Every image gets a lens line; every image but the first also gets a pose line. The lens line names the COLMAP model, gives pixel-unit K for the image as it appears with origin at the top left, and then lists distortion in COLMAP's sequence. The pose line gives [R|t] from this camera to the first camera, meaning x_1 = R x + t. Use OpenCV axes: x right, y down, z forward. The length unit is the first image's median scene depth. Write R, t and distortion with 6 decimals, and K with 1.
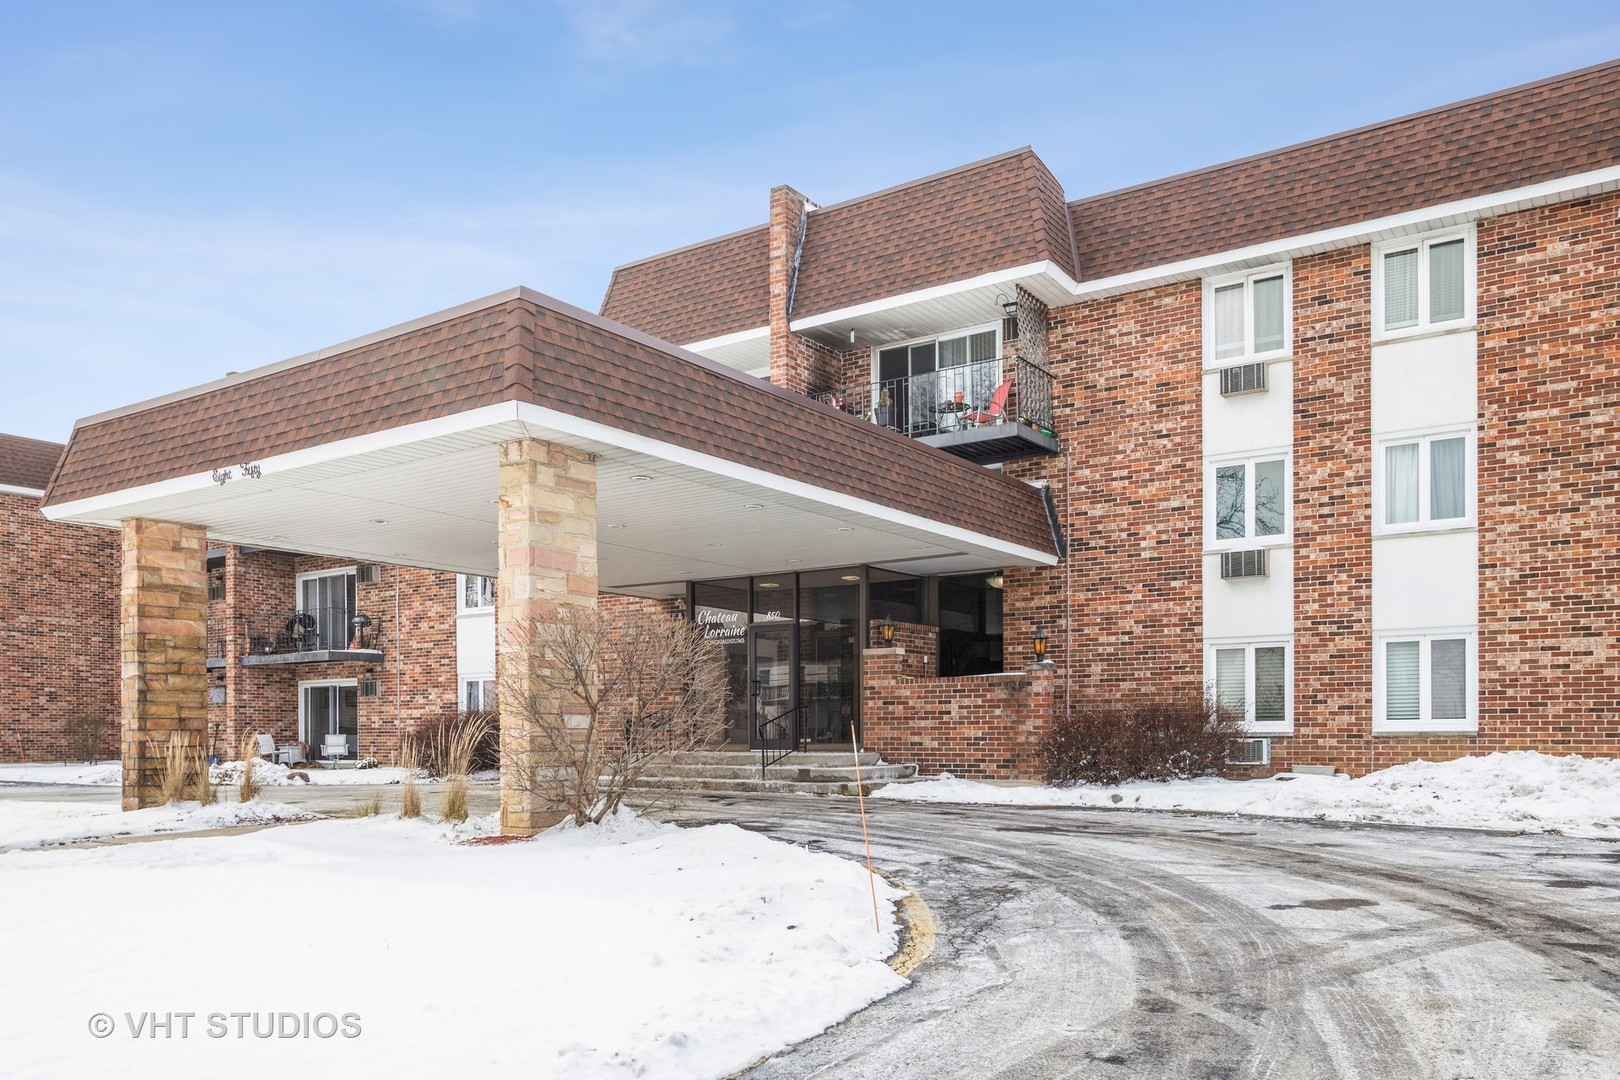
lens RADIAL K [[1215.5, 0, 809.4], [0, 1215.5, 493.3], [0, 0, 1]] dist [-0.019874, 0.033594]
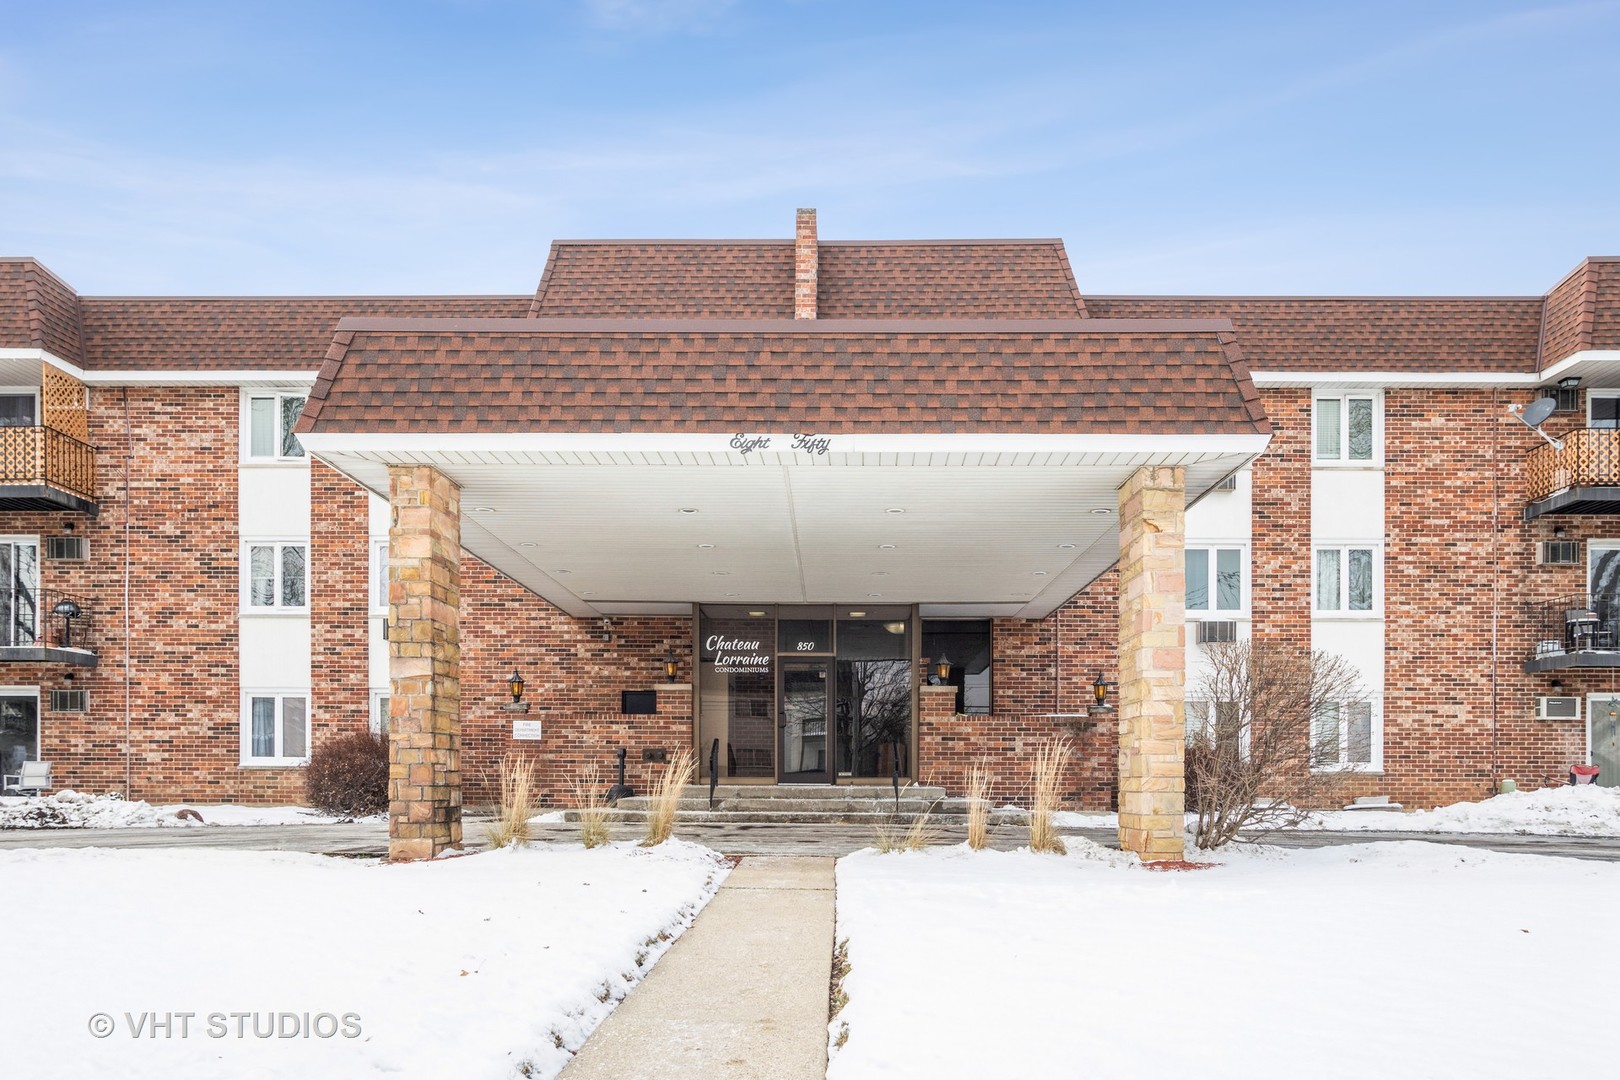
lens RADIAL K [[1222.7, 0, 810.0], [0, 1222.7, 540.0], [0, 0, 1]] dist [-0.015605, 0.003286]
pose [[0.834465, 0.114923, 0.538945, -0.658185], [-0.116703, 0.992683, -0.030983, 0.053357], [-0.538562, -0.037043, 0.841771, 0.202832]]
